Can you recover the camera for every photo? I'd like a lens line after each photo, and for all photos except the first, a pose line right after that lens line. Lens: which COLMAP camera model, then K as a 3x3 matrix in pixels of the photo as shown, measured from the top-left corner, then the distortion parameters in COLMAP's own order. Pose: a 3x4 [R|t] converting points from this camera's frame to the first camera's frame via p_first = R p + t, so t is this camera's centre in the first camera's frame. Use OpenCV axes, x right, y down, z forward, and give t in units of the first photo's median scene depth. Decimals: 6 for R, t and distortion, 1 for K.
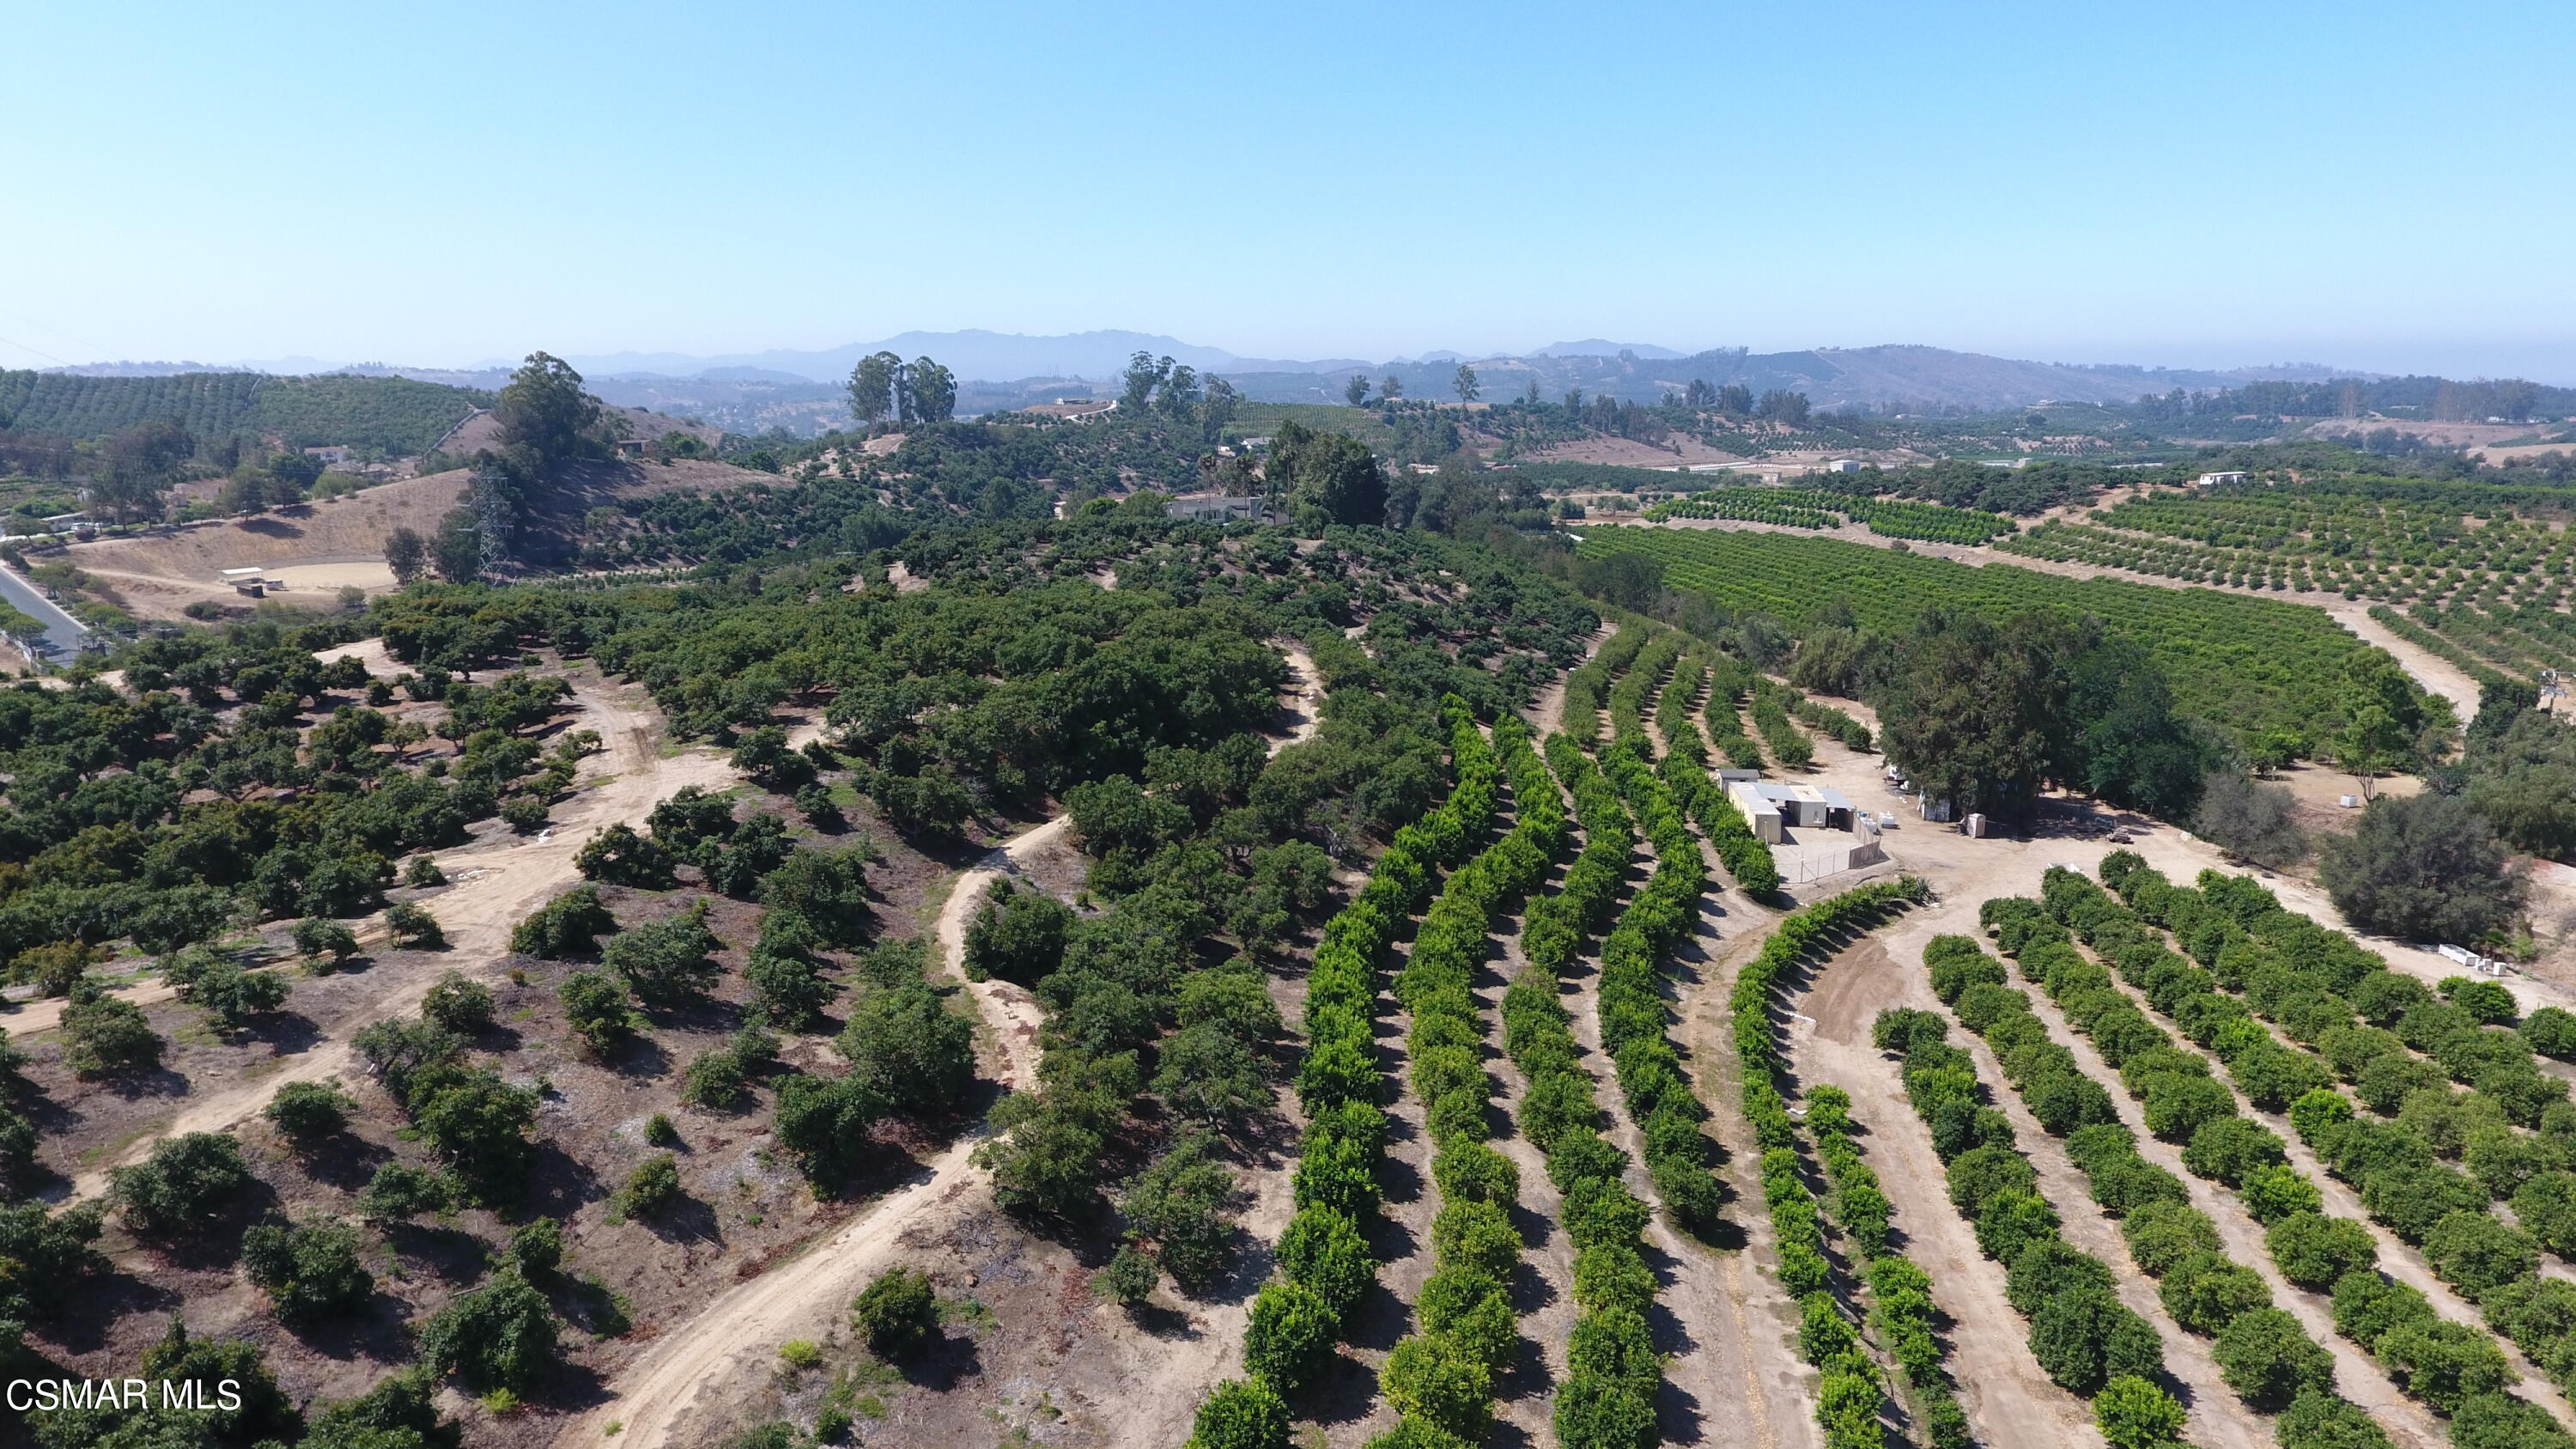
lens RADIAL K [[1504.1, 0, 1287.7], [0, 1504.1, 710.5], [0, 0, 1]] dist [-0.004840, -0.002690]
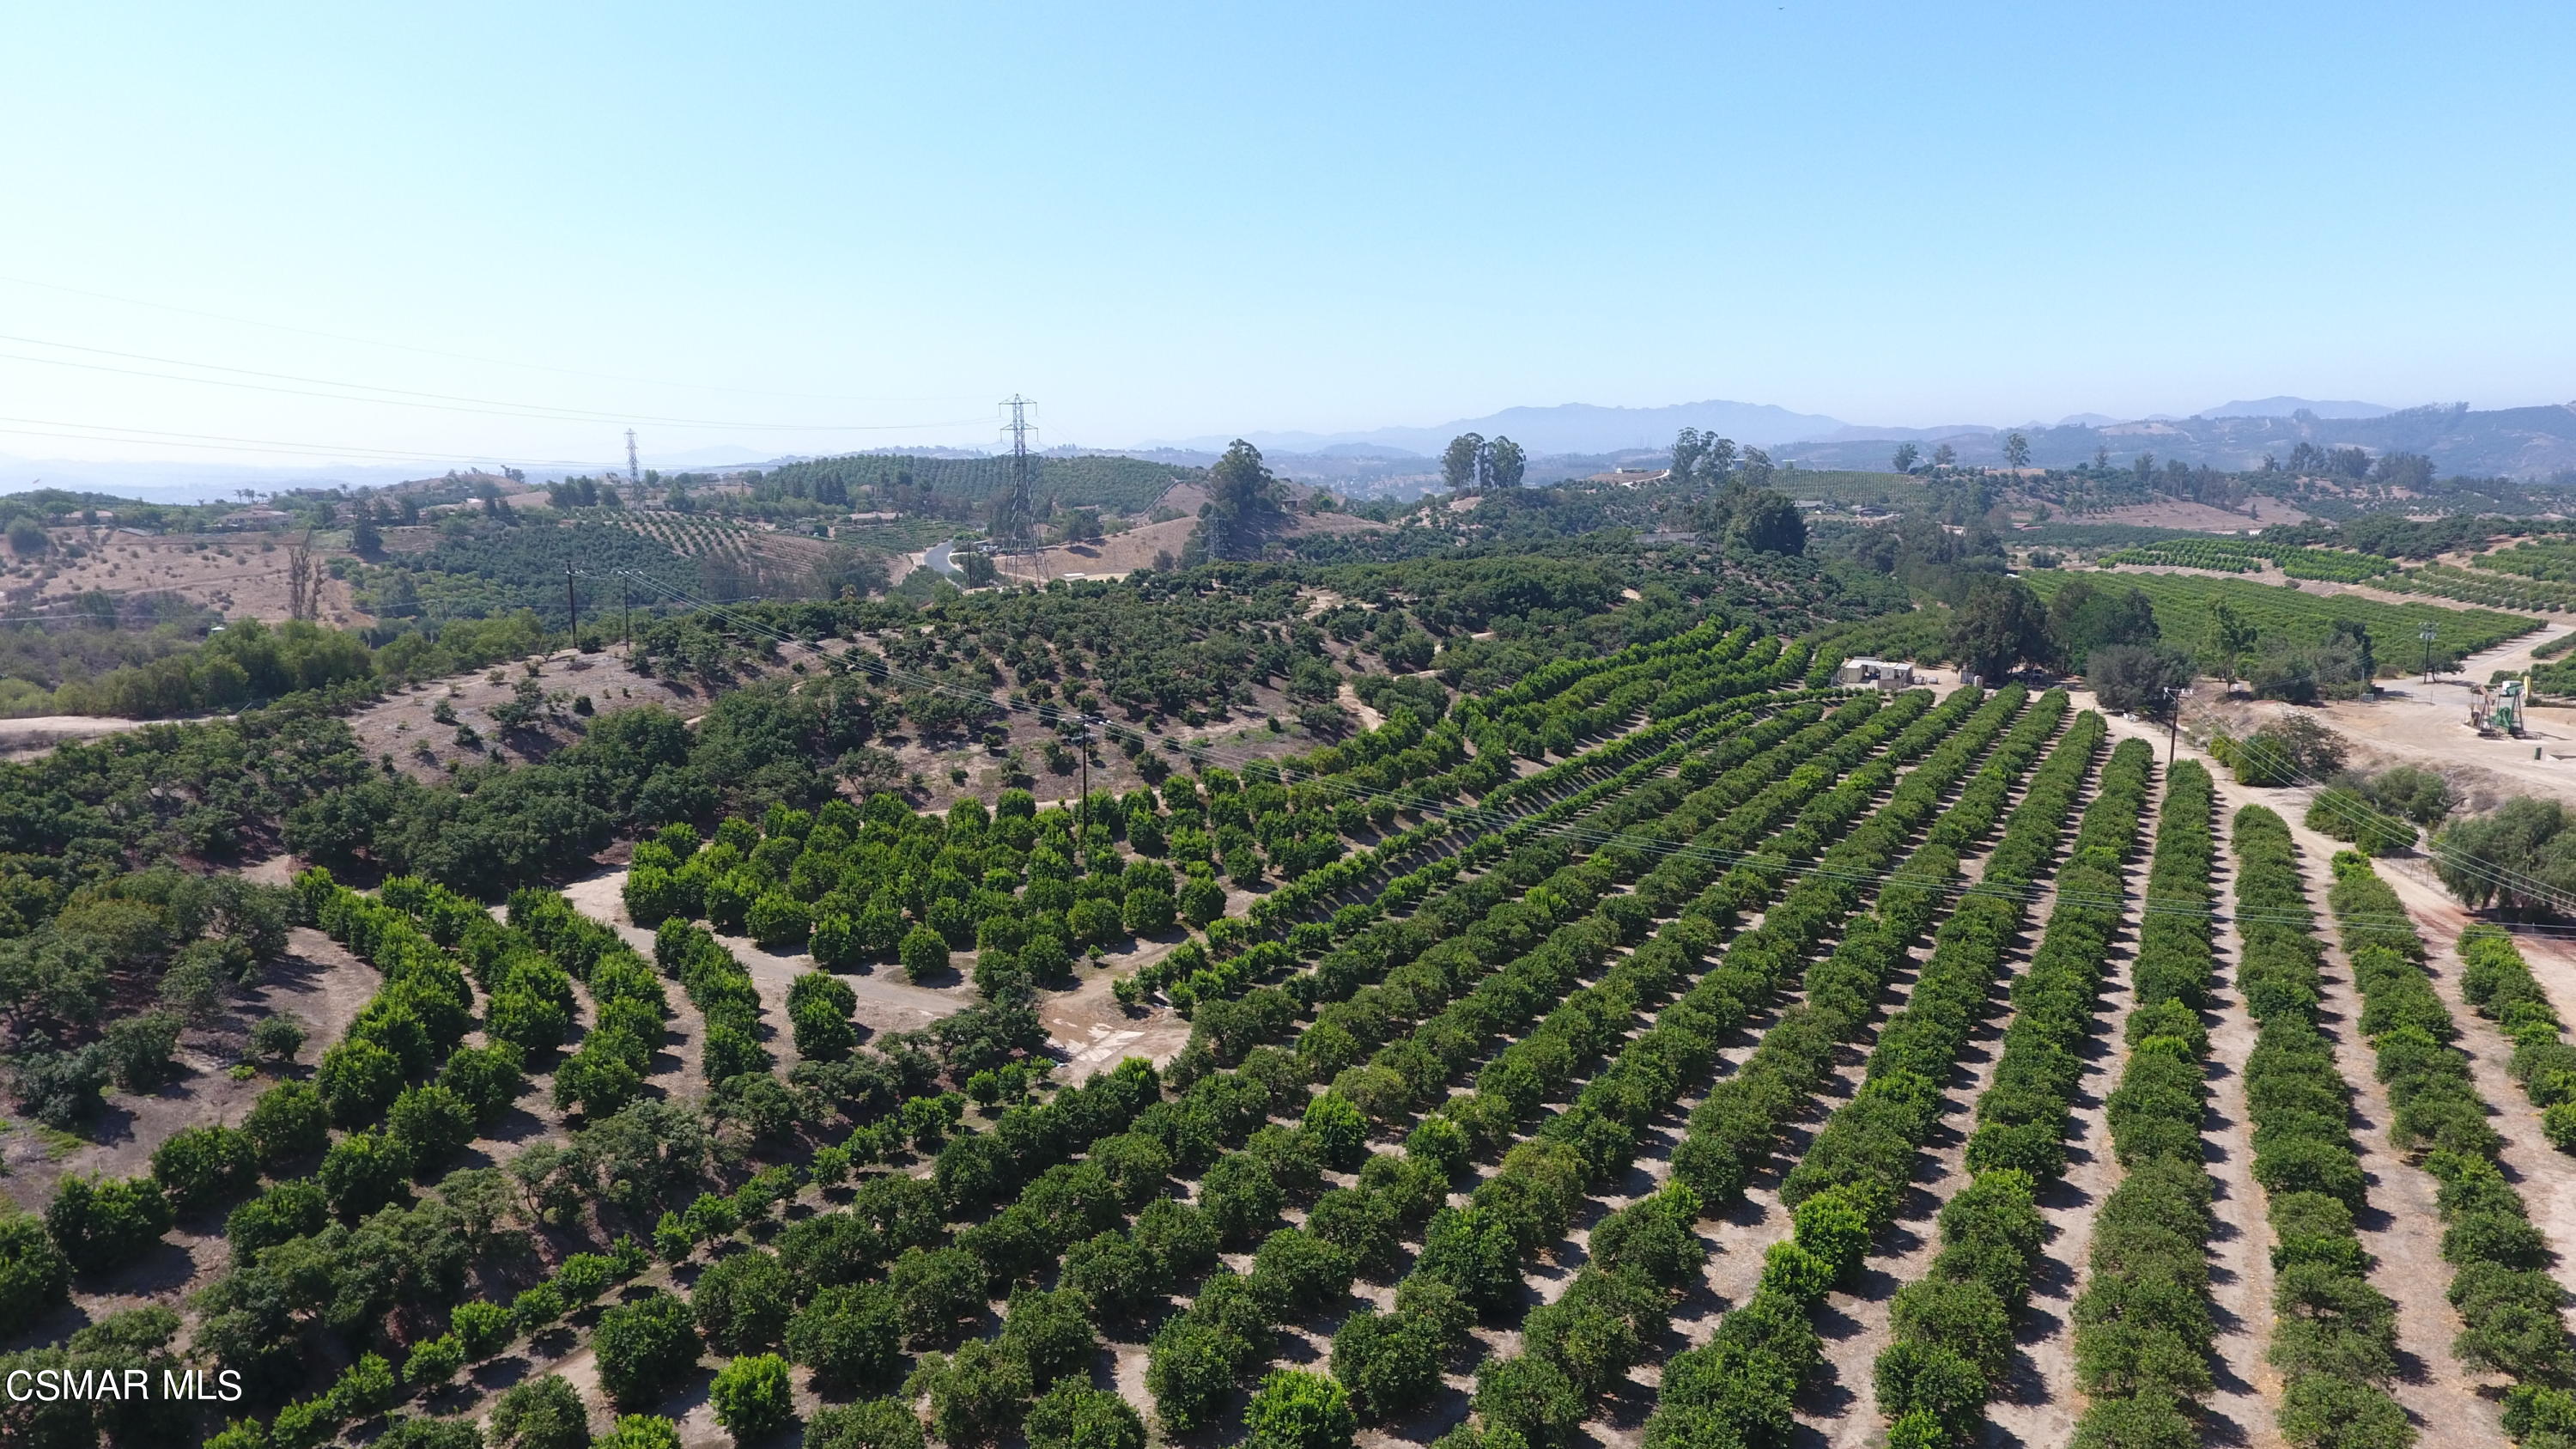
lens RADIAL K [[1504.1, 0, 1287.7], [0, 1504.1, 710.5], [0, 0, 1]] dist [-0.004840, -0.002690]
pose [[0.926084, 0.049682, -0.374033, 0.102509], [-0.066964, 0.997198, -0.033343, 0.066260], [0.371329, 0.055926, 0.926816, -0.305643]]
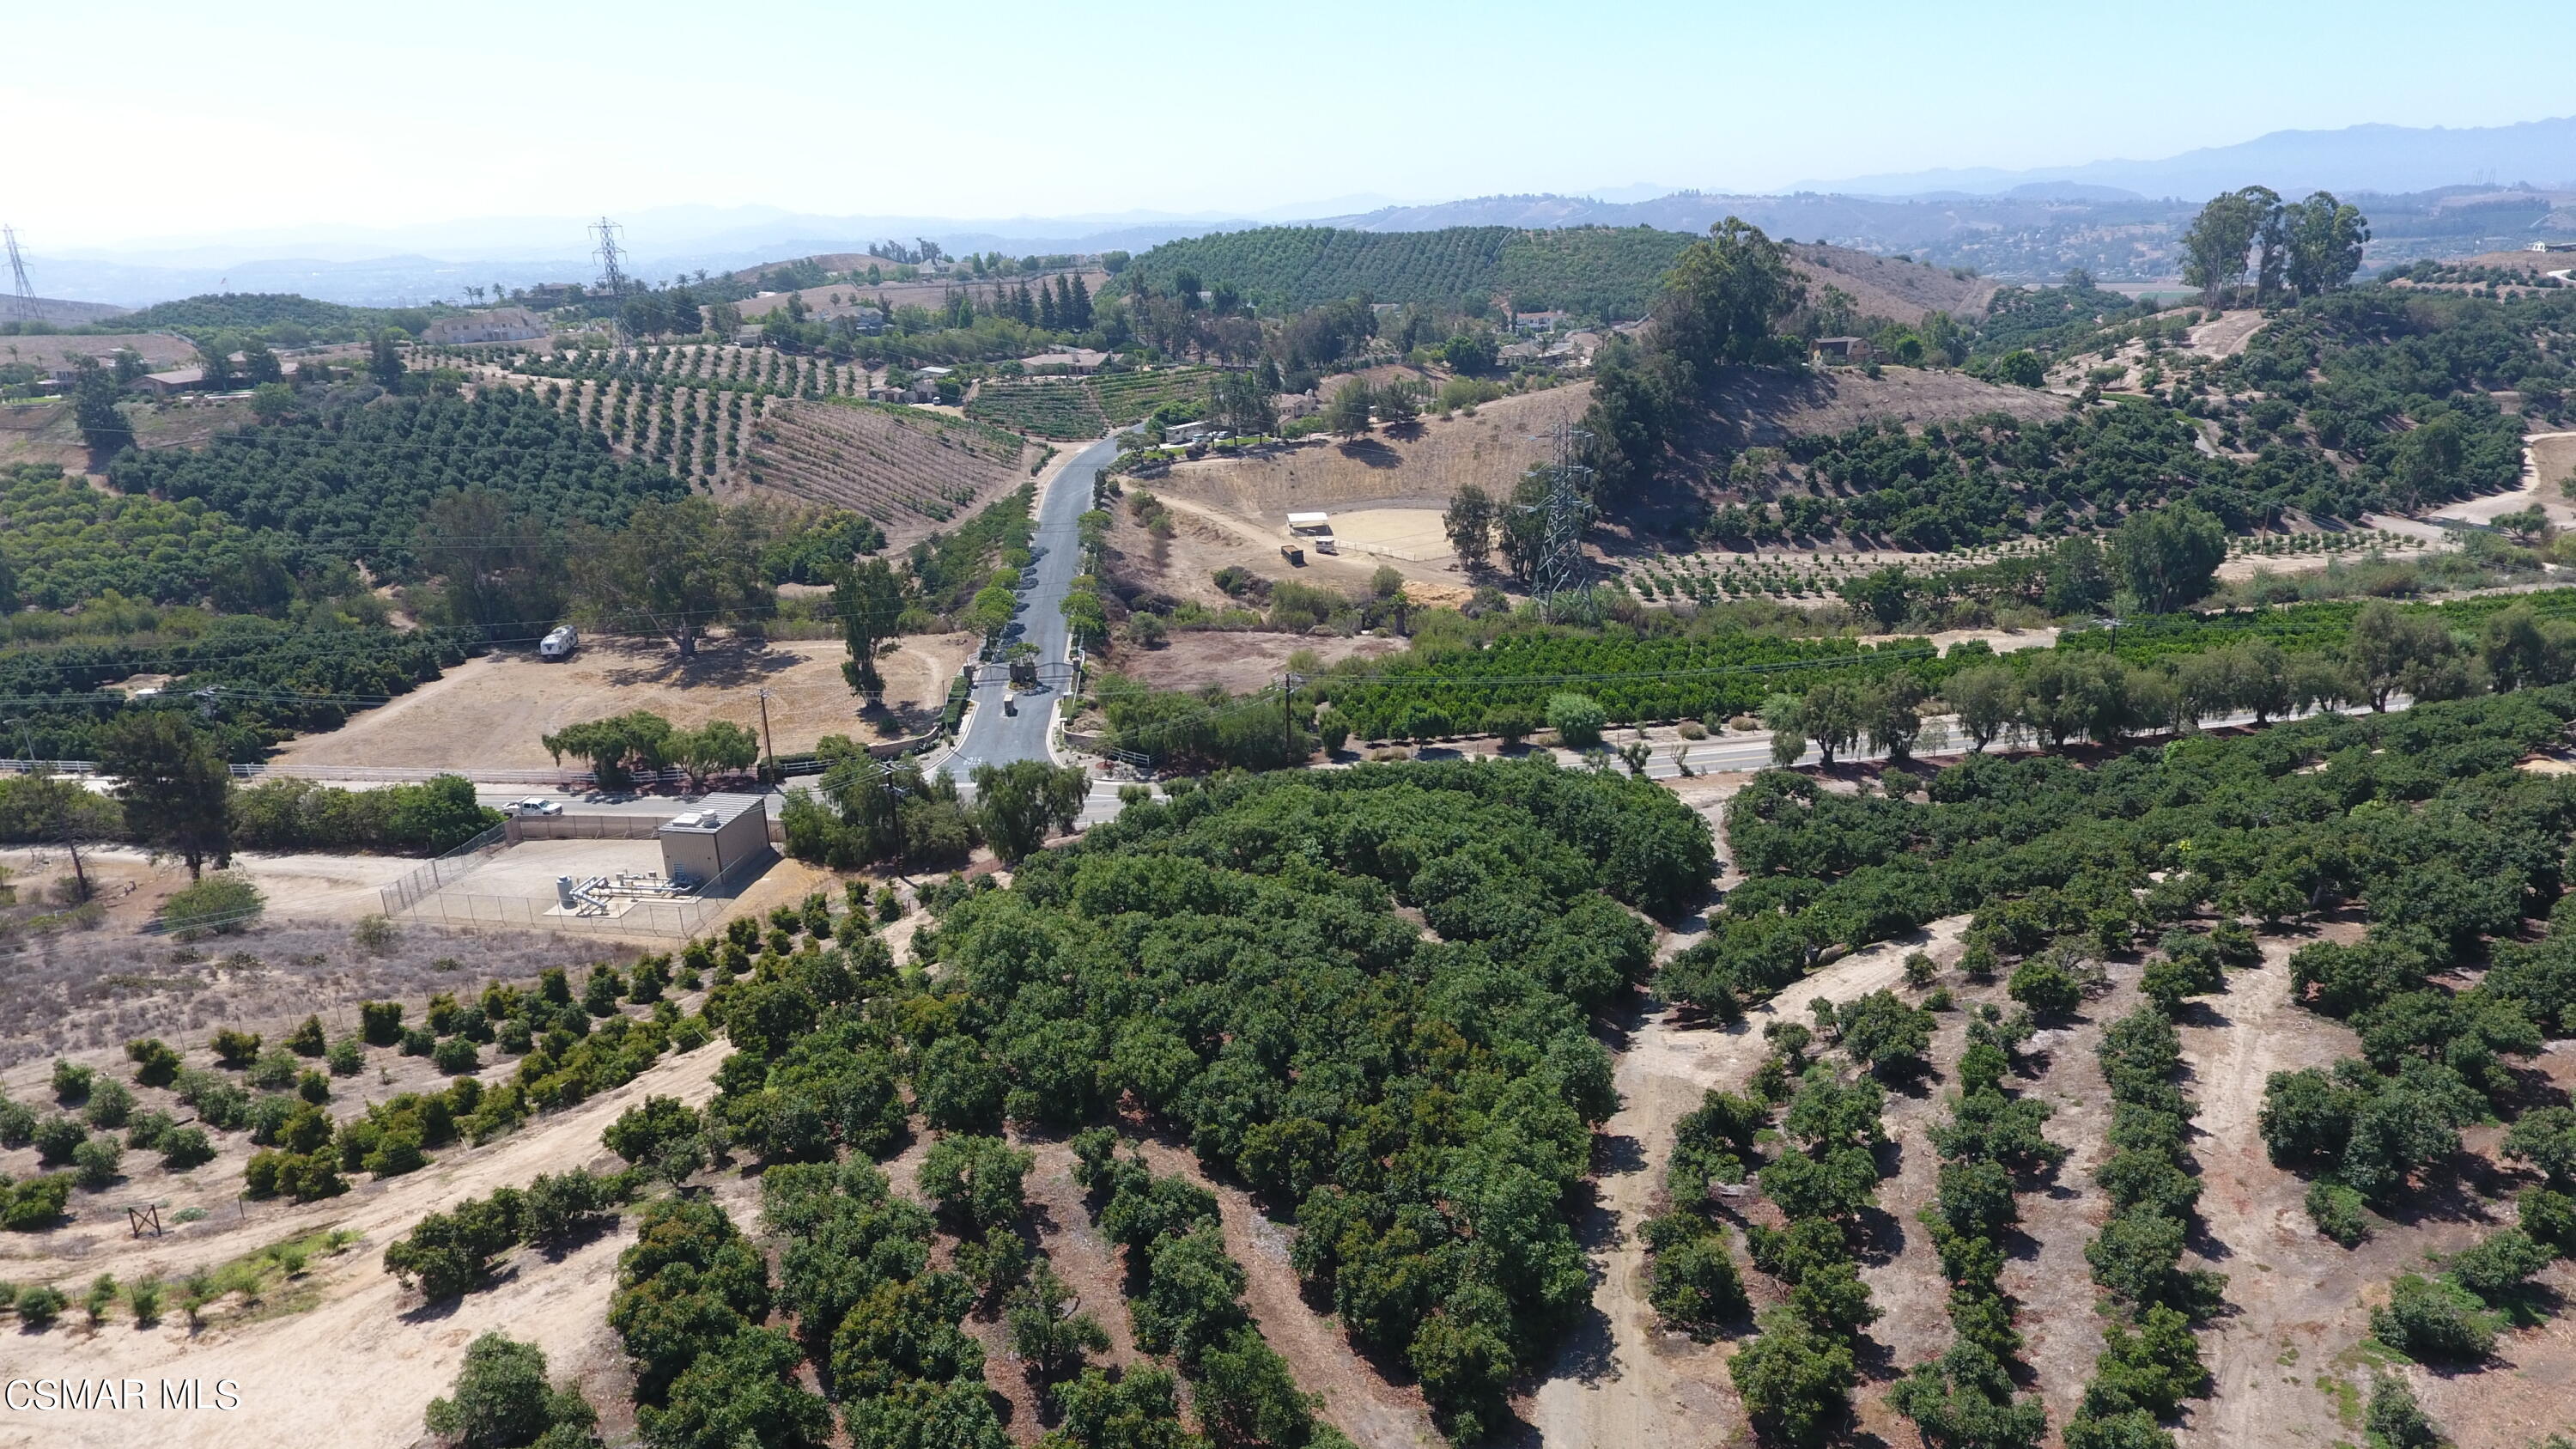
lens RADIAL K [[1504.1, 0, 1287.7], [0, 1504.1, 710.5], [0, 0, 1]] dist [-0.004840, -0.002690]
pose [[0.701300, 0.205960, -0.682466, -0.088272], [-0.127523, 0.978157, 0.164154, -0.085898], [0.701368, -0.028091, 0.712246, 0.284352]]
